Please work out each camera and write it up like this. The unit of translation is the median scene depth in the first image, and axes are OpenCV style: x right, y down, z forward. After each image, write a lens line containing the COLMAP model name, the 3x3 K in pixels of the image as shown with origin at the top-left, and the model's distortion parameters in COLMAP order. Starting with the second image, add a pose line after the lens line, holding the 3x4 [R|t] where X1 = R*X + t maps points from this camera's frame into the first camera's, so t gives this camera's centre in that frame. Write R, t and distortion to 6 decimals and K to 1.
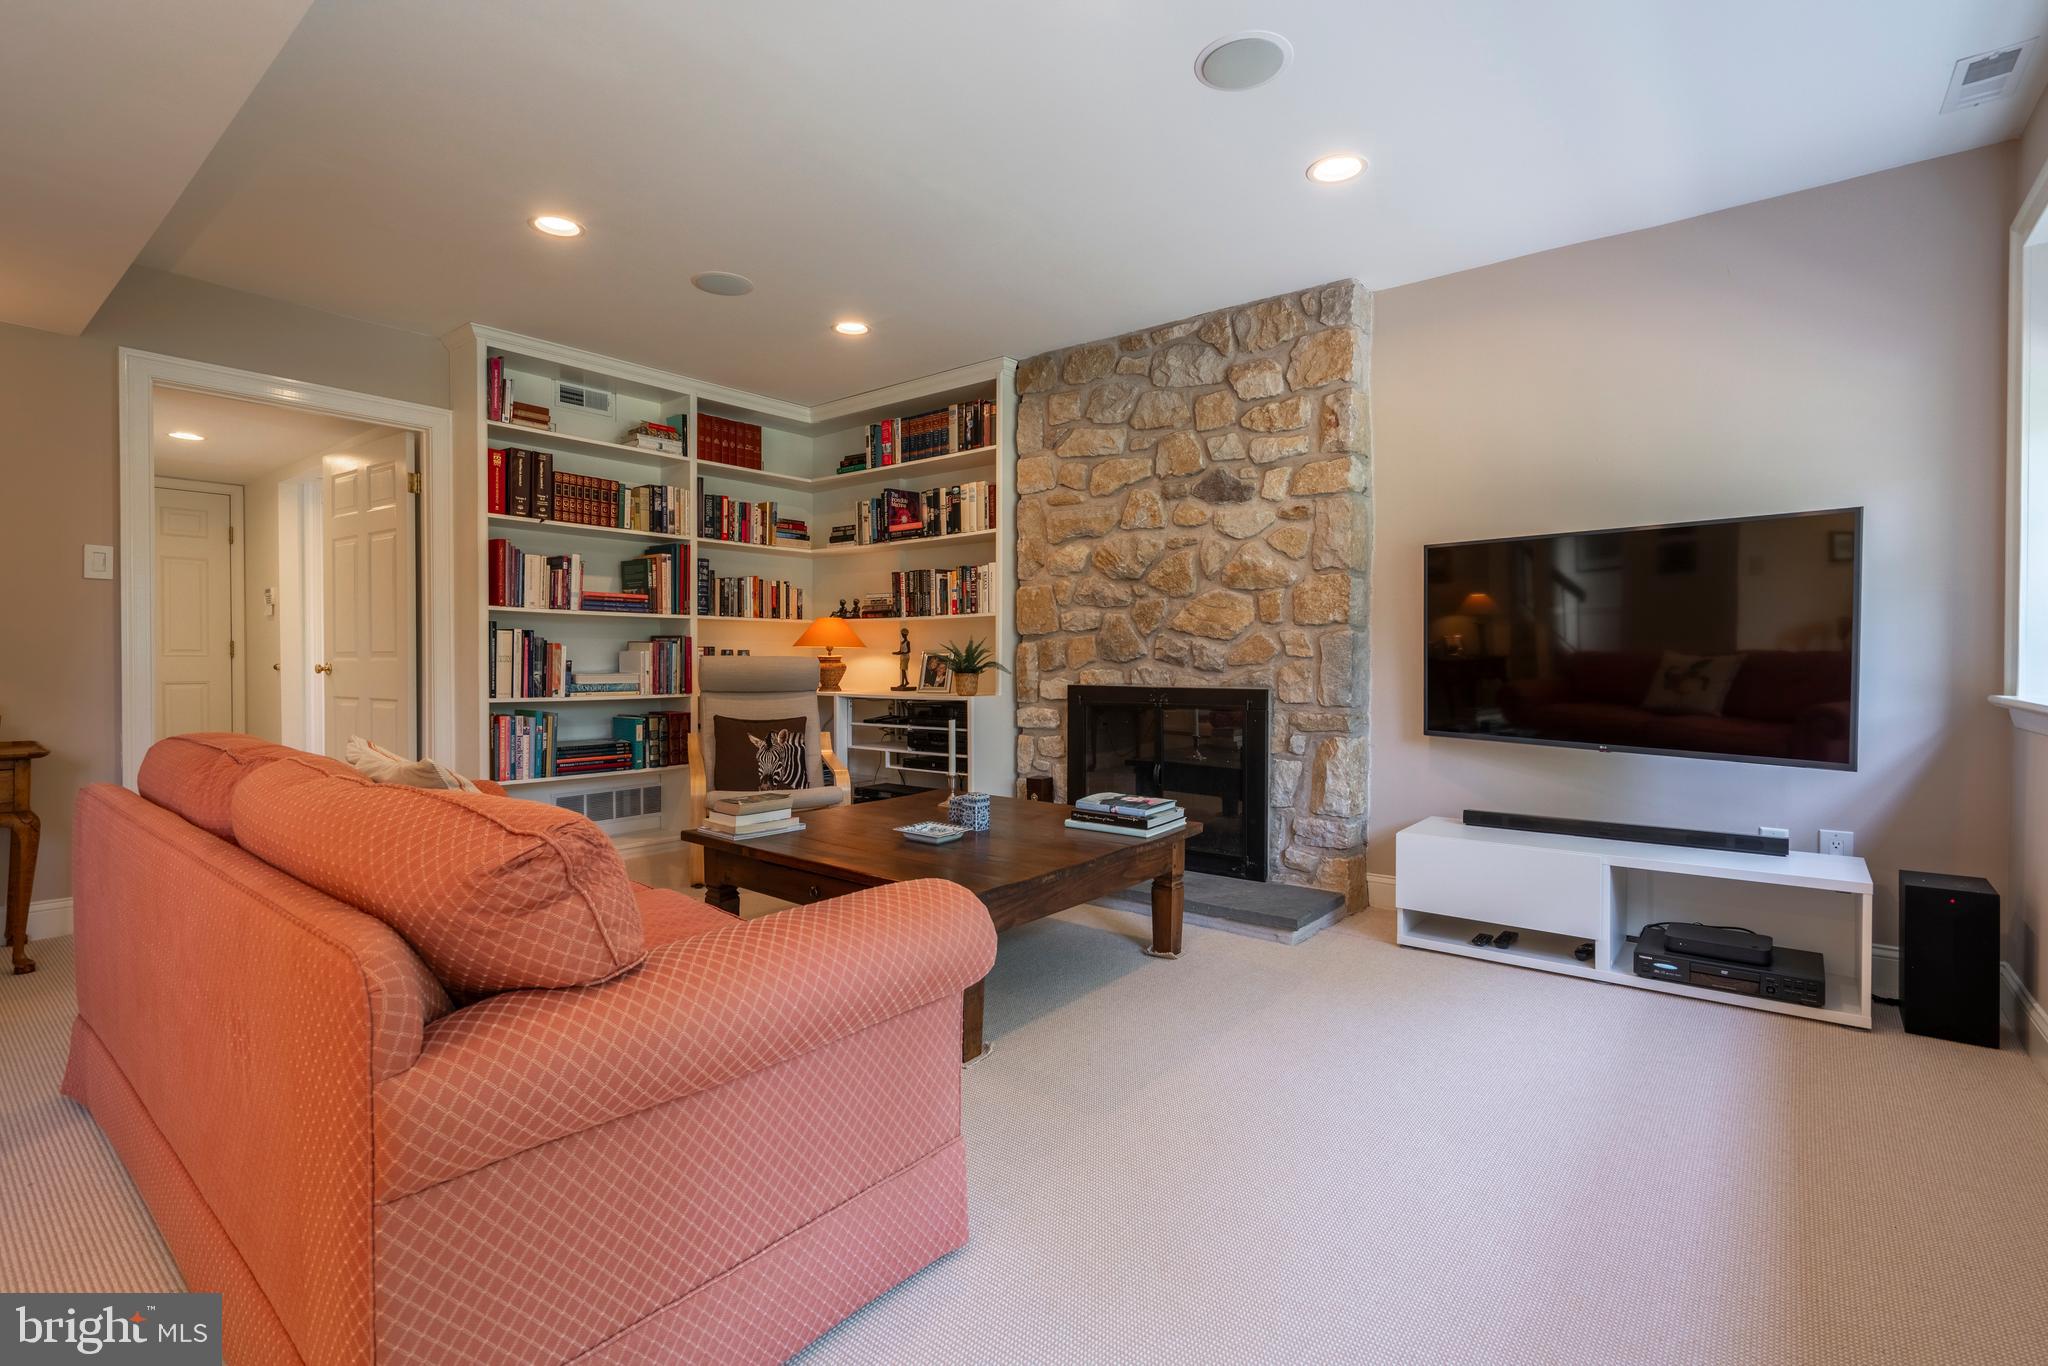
lens RADIAL K [[933.3, 0, 1015.0], [0, 933.3, 669.2], [0, 0, 1]] dist [-0.015430, 0.005137]
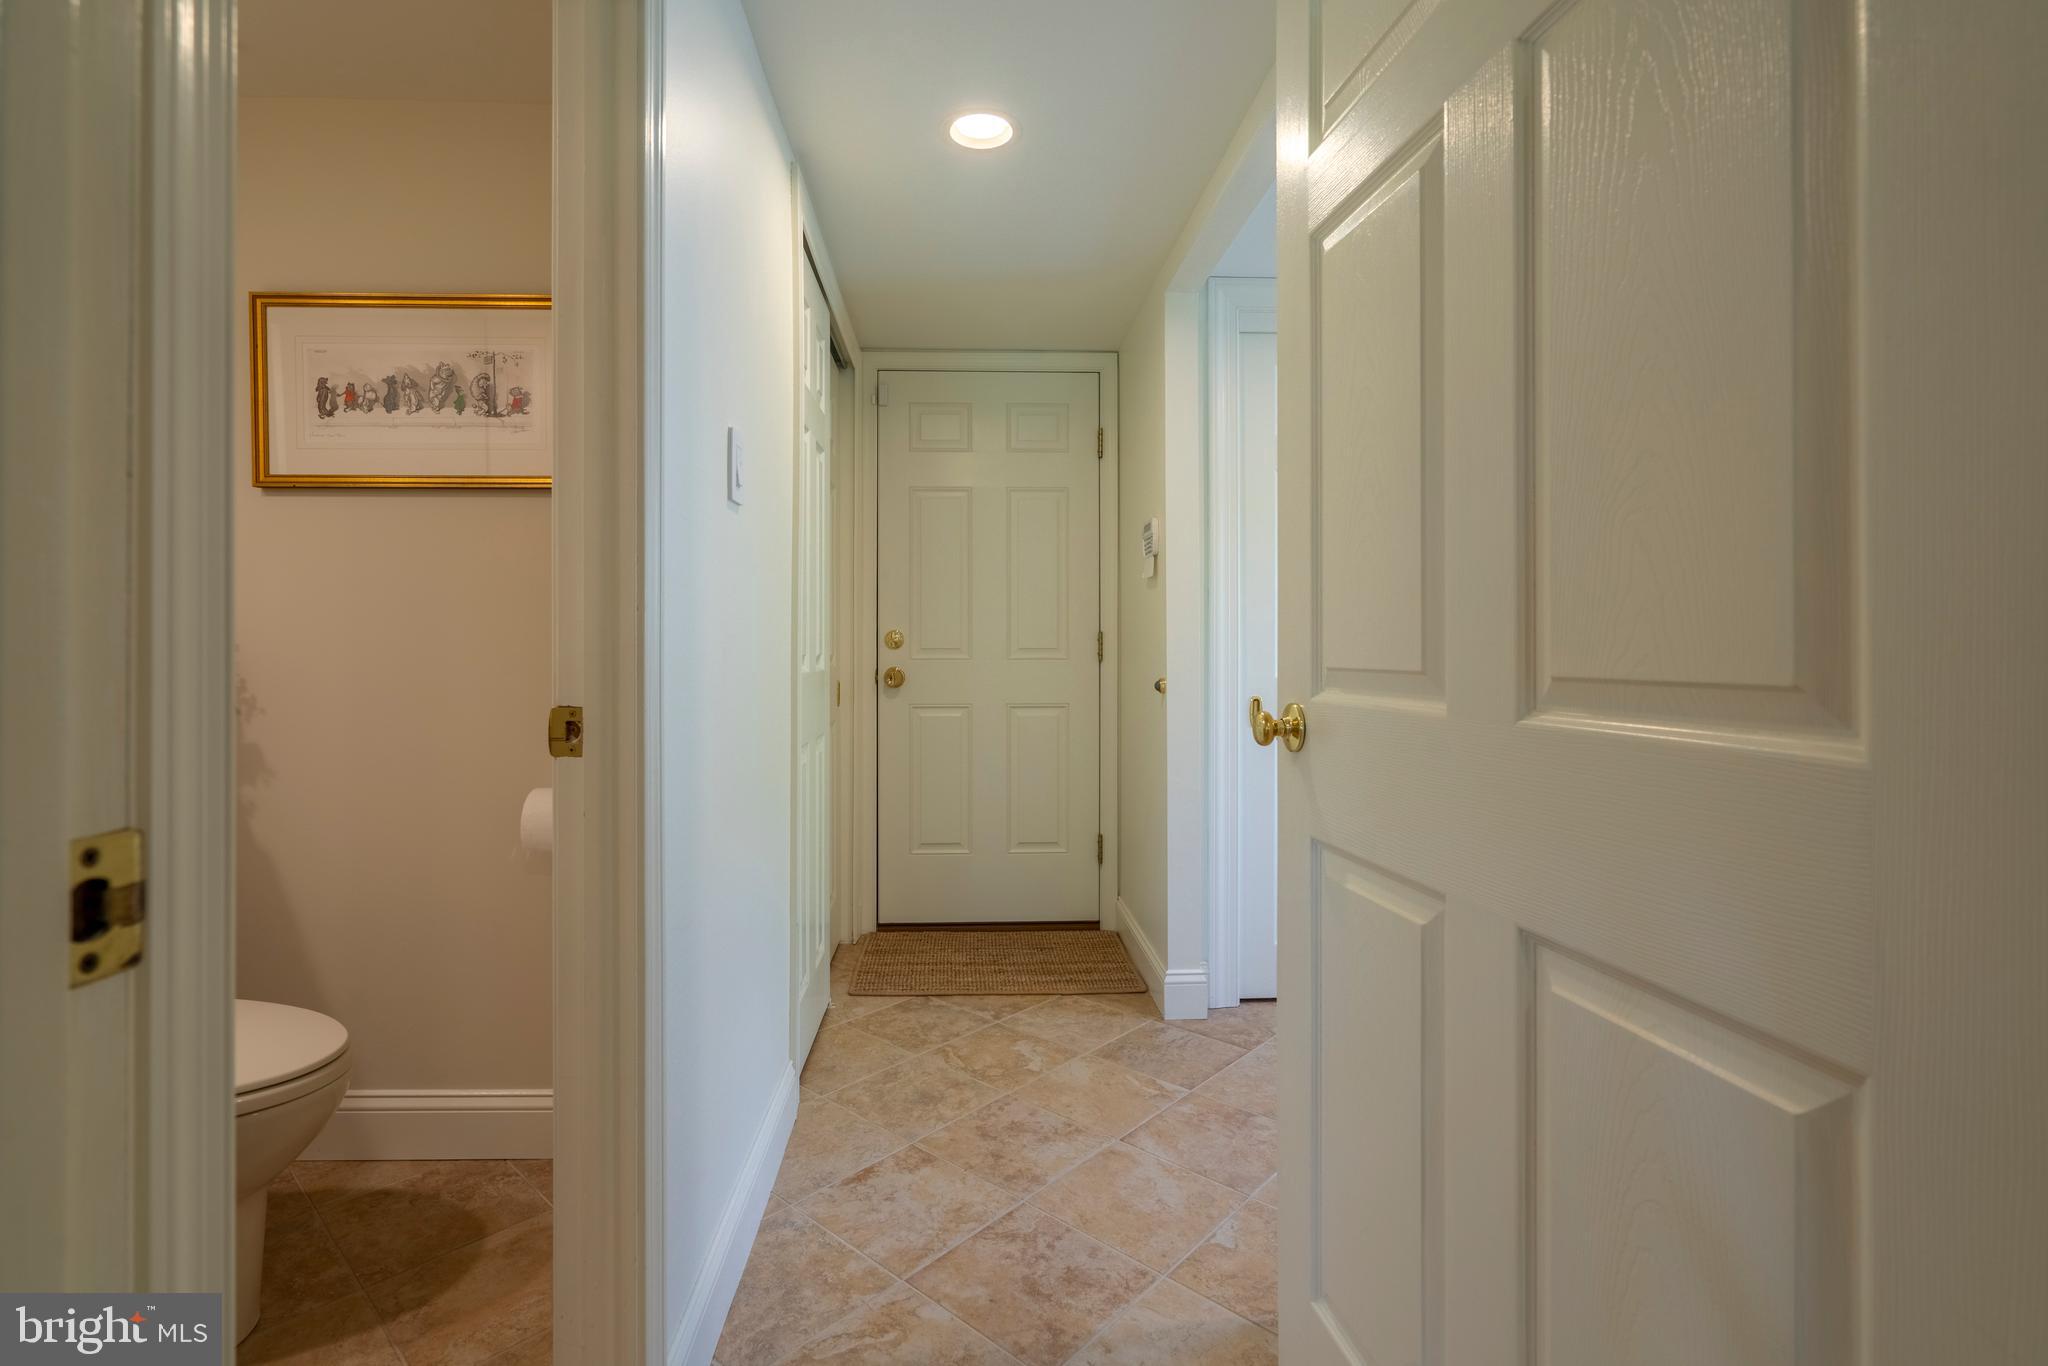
lens RADIAL K [[933.3, 0, 1019.6], [0, 933.3, 664.2], [0, 0, 1]] dist [-0.015430, 0.005137]
pose [[0.664790, 0.010215, -0.746960, -0.378080], [-0.006086, 0.999947, 0.008258, -0.012789], [0.747005, -0.000944, 0.664818, 0.486756]]
